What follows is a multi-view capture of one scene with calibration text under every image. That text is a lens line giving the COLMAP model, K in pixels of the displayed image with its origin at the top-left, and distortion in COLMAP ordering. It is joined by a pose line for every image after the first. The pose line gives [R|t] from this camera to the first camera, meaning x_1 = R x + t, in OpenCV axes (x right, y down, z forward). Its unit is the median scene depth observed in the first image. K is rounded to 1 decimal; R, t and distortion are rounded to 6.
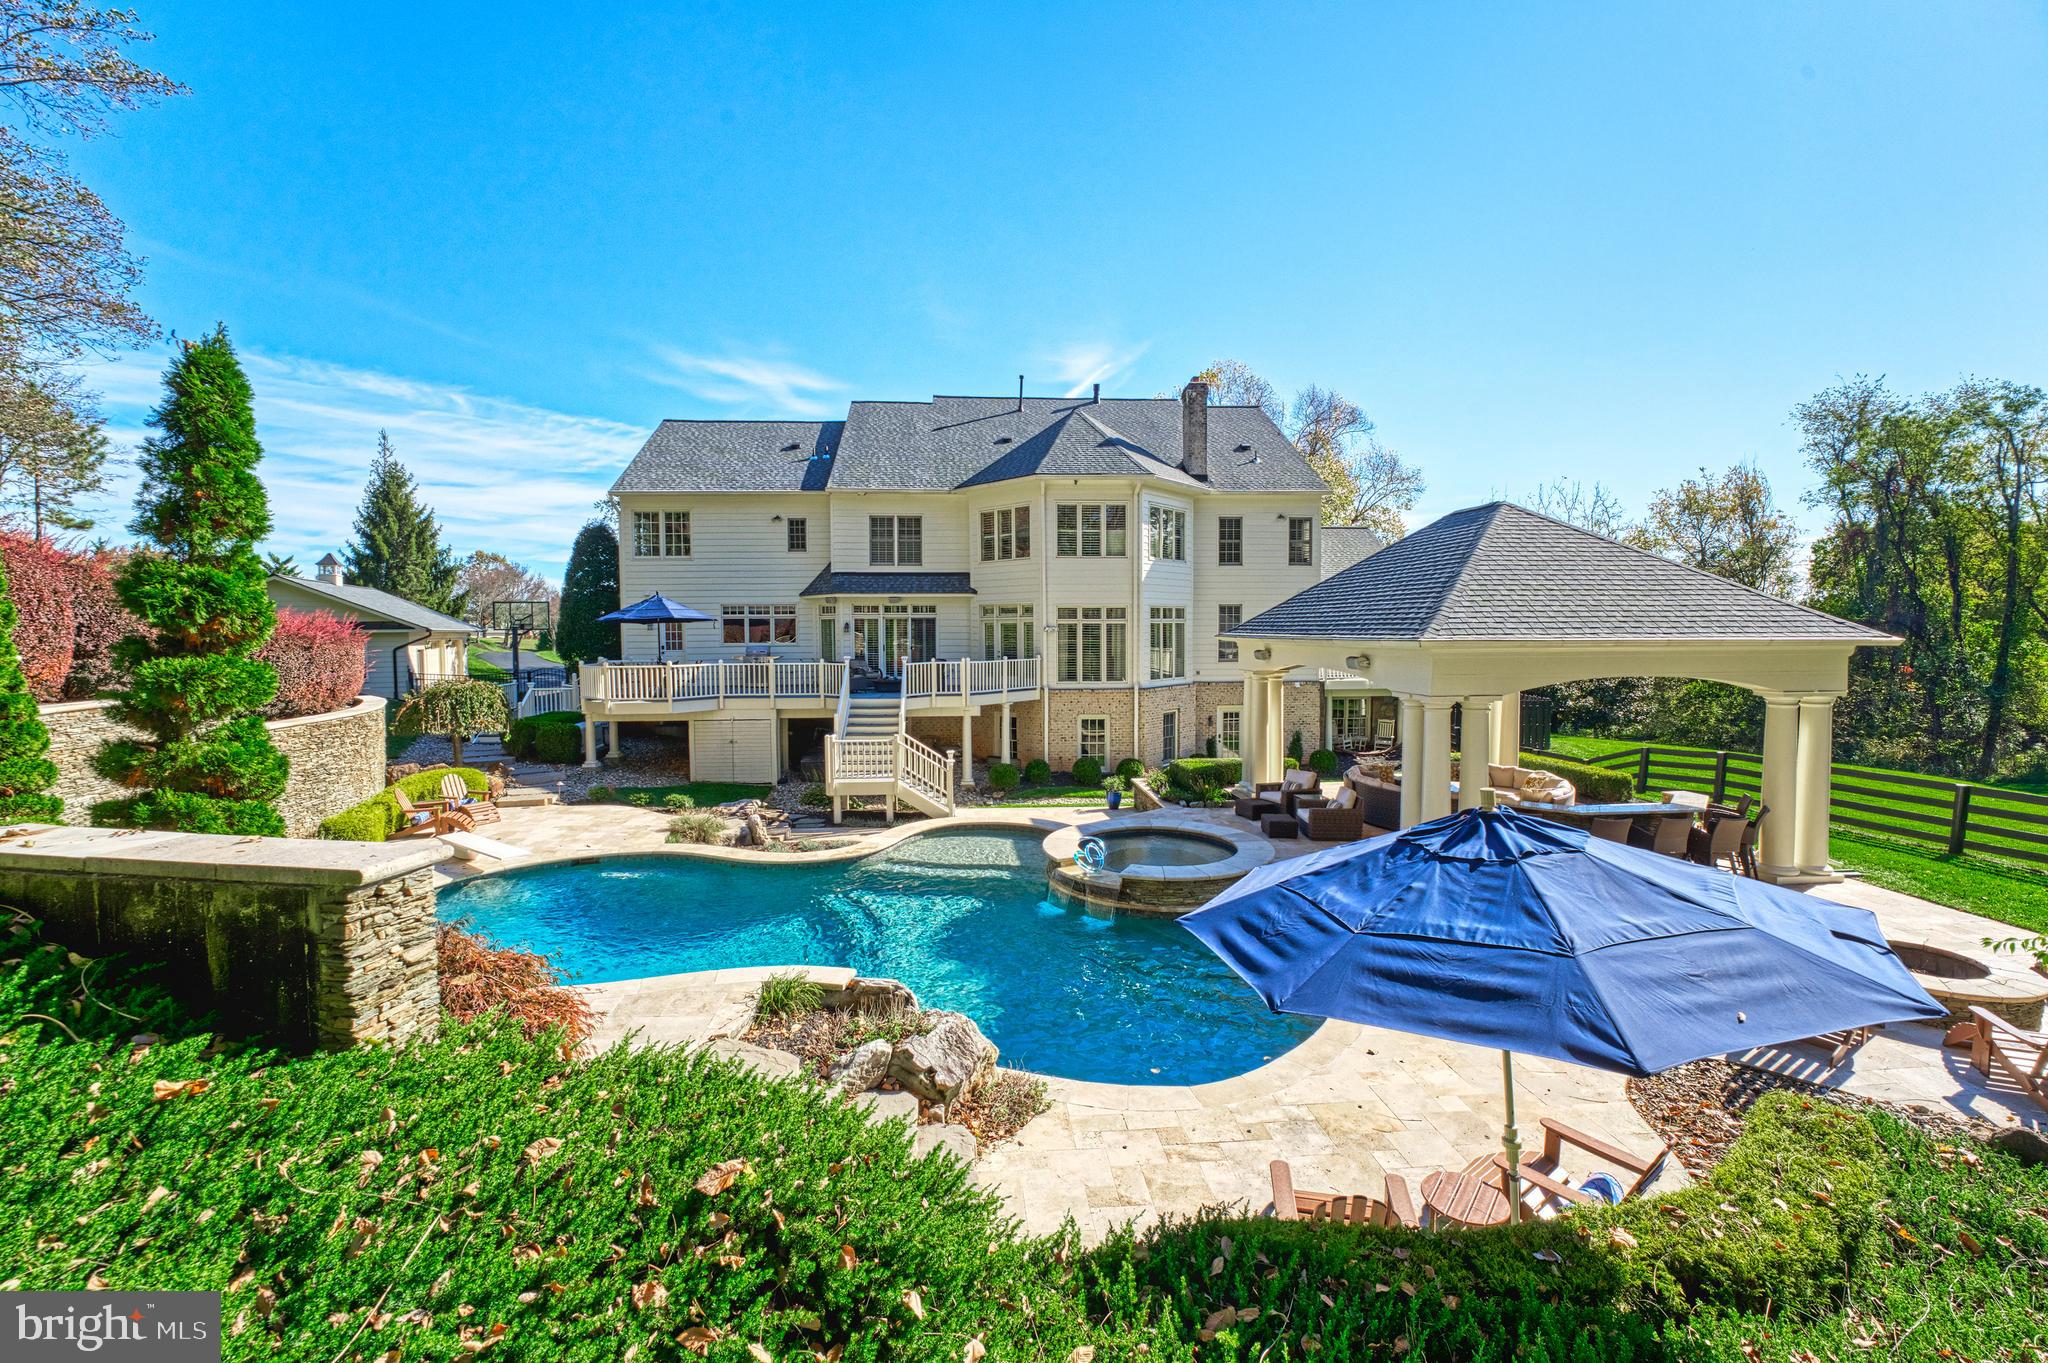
lens RADIAL K [[824.1, 0, 1024.0], [0, 824.1, 681.5], [0, 0, 1]] dist [-0.000152, -0.000007]
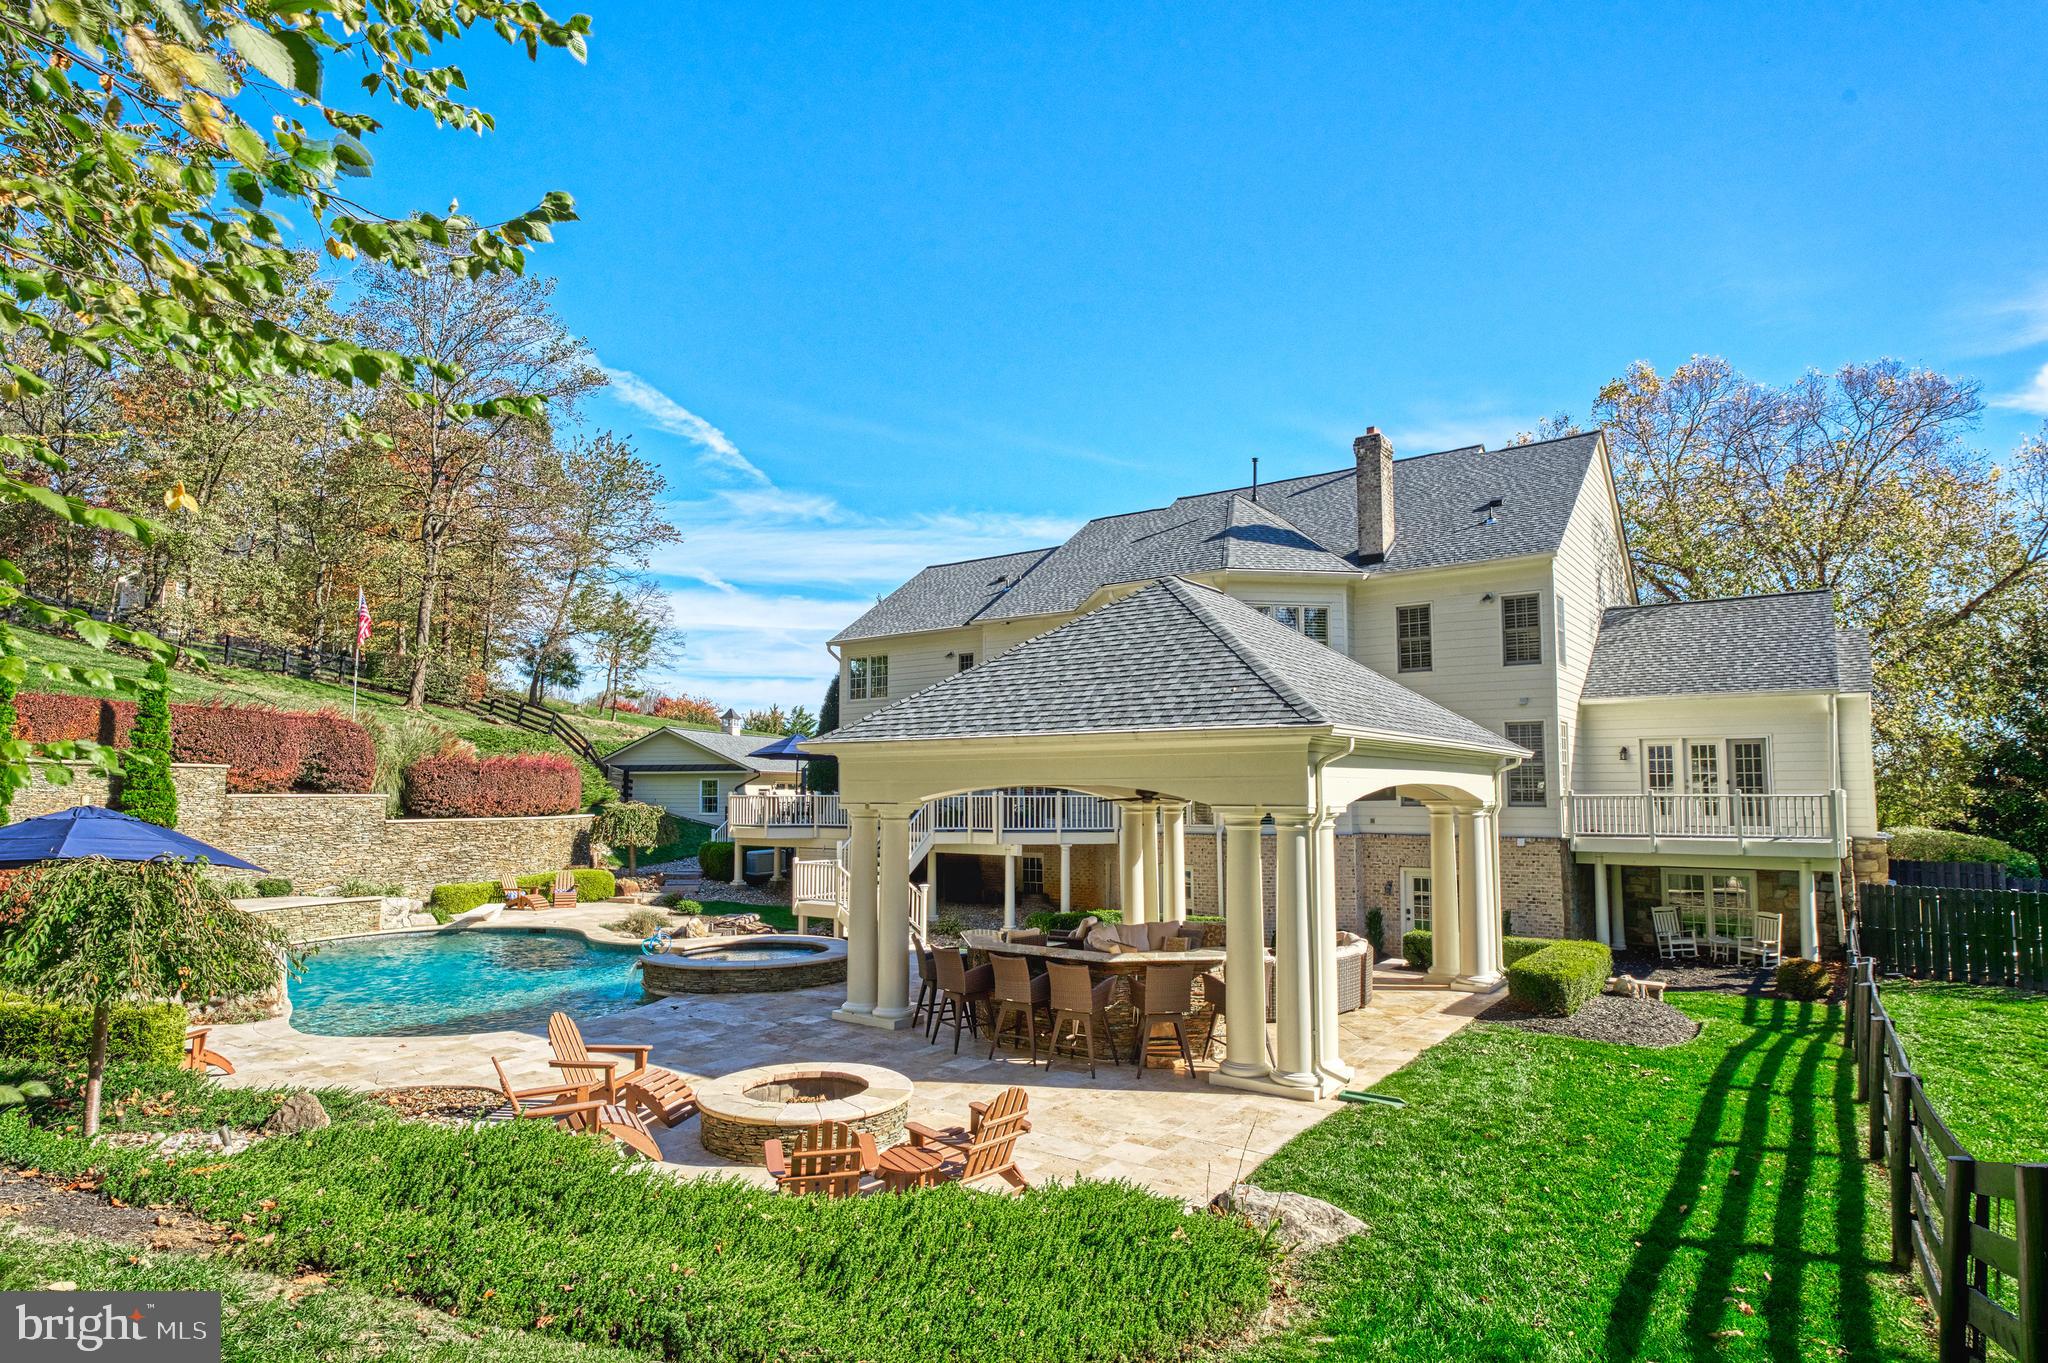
lens RADIAL K [[1111.9, 0, 1017.3], [0, 1111.9, 700.1], [0, 0, 1]] dist [0.001485, -0.002735]
pose [[0.763804, -0.049014, -0.643584, 0.617189], [-0.043941, 0.990851, -0.127610, 0.023476], [0.643950, 0.125748, 0.754662, 0.045438]]
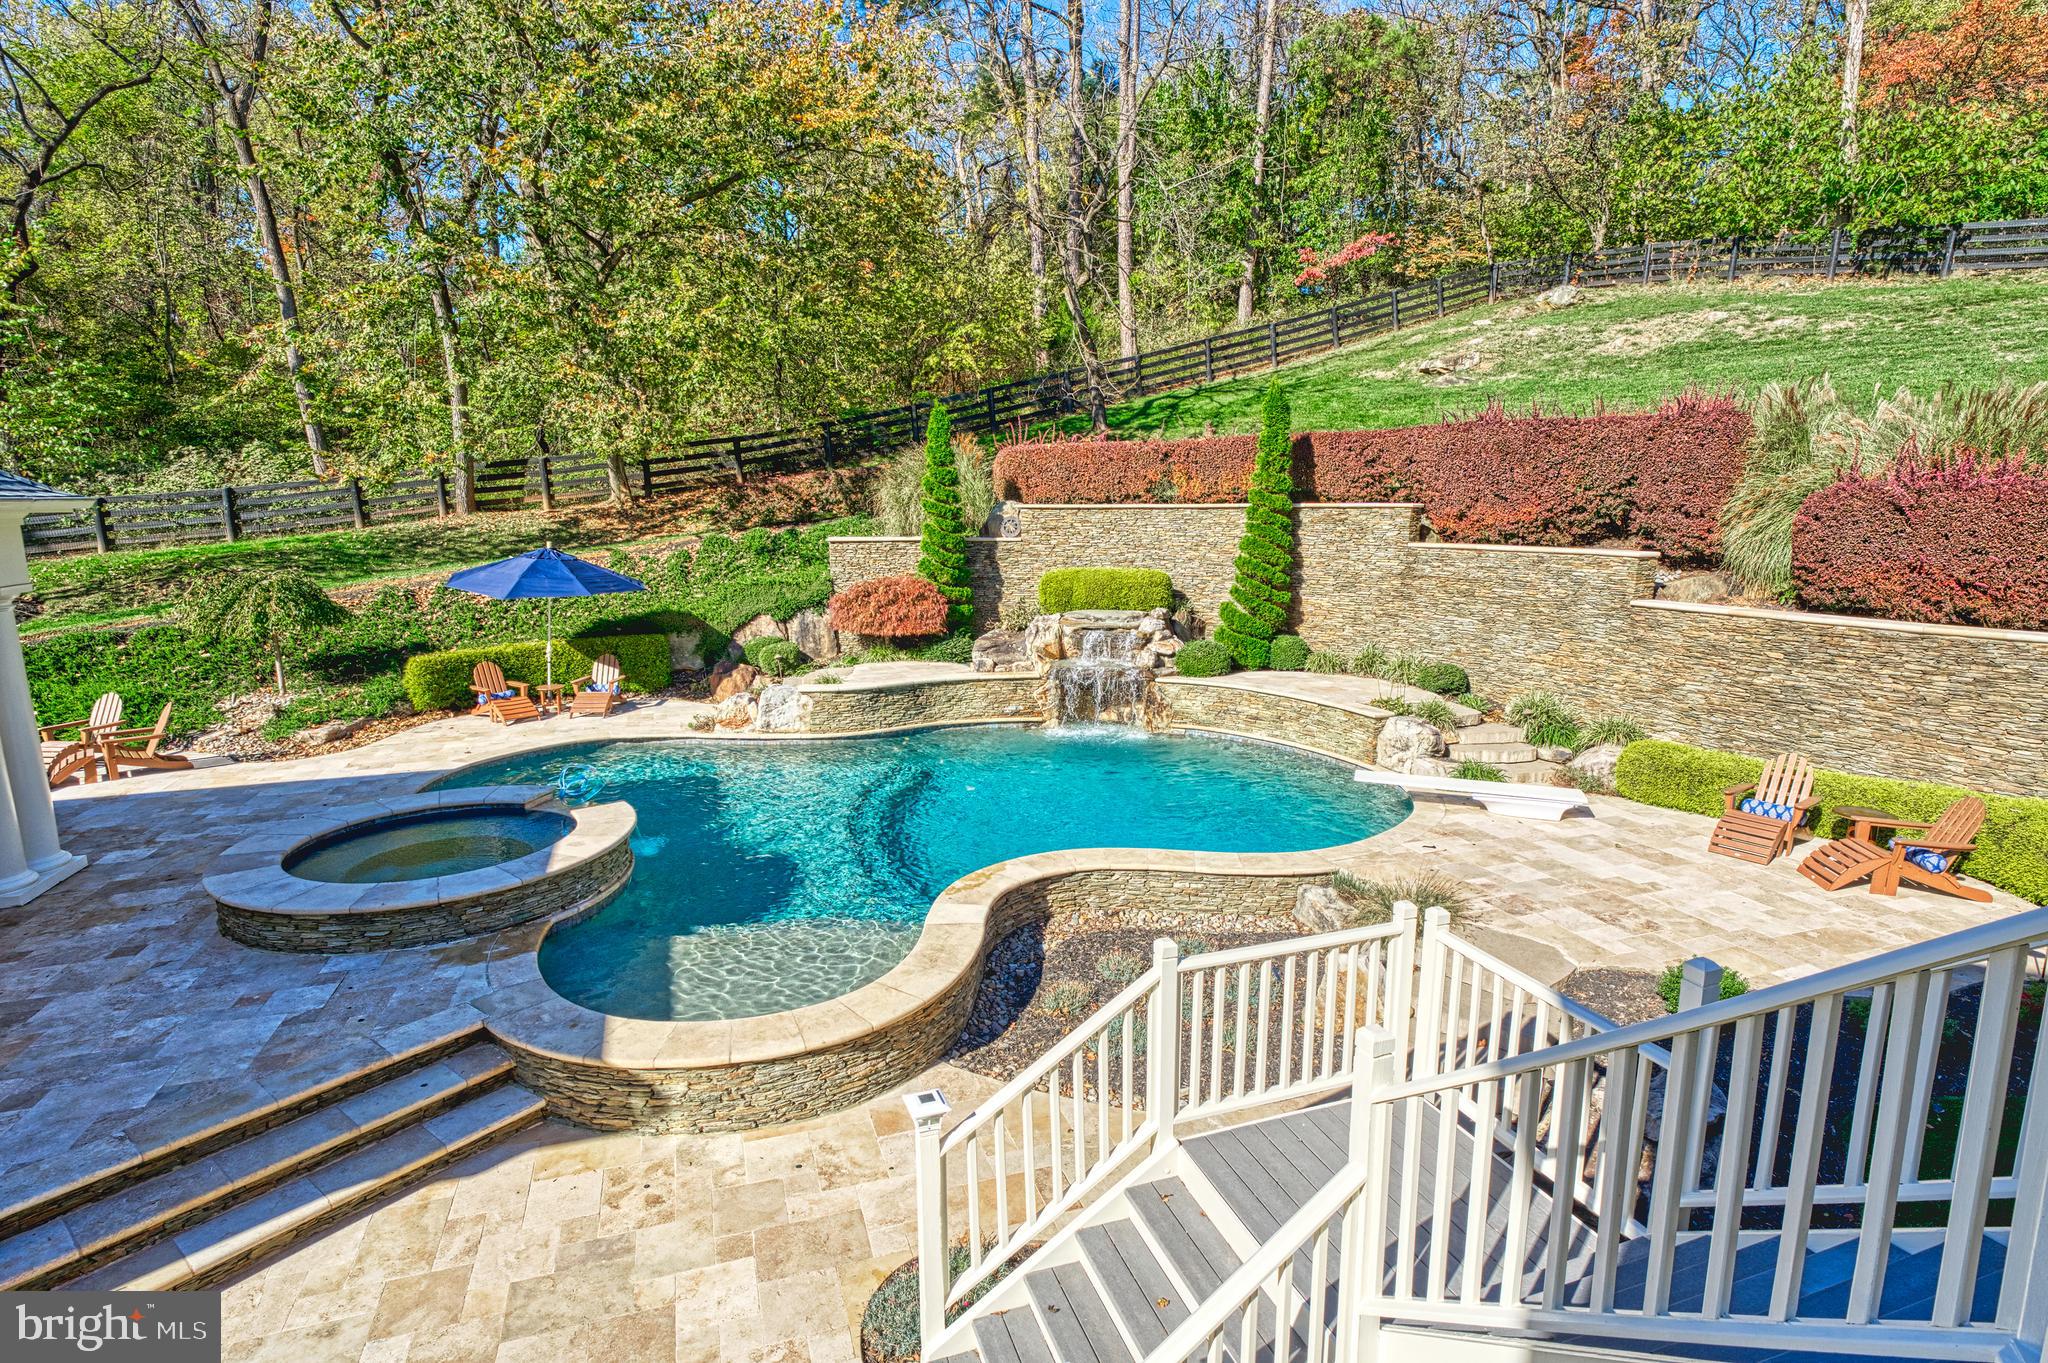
lens RADIAL K [[999.6, 0, 1024.0], [0, 999.6, 681.5], [0, 0, 1]] dist [-0.004688, -0.000699]
pose [[-0.963537, 0.049264, -0.263001, -0.045748], [-0.013238, 0.972925, 0.230741, -0.040770], [0.267248, 0.225810, -0.936797, 0.825578]]
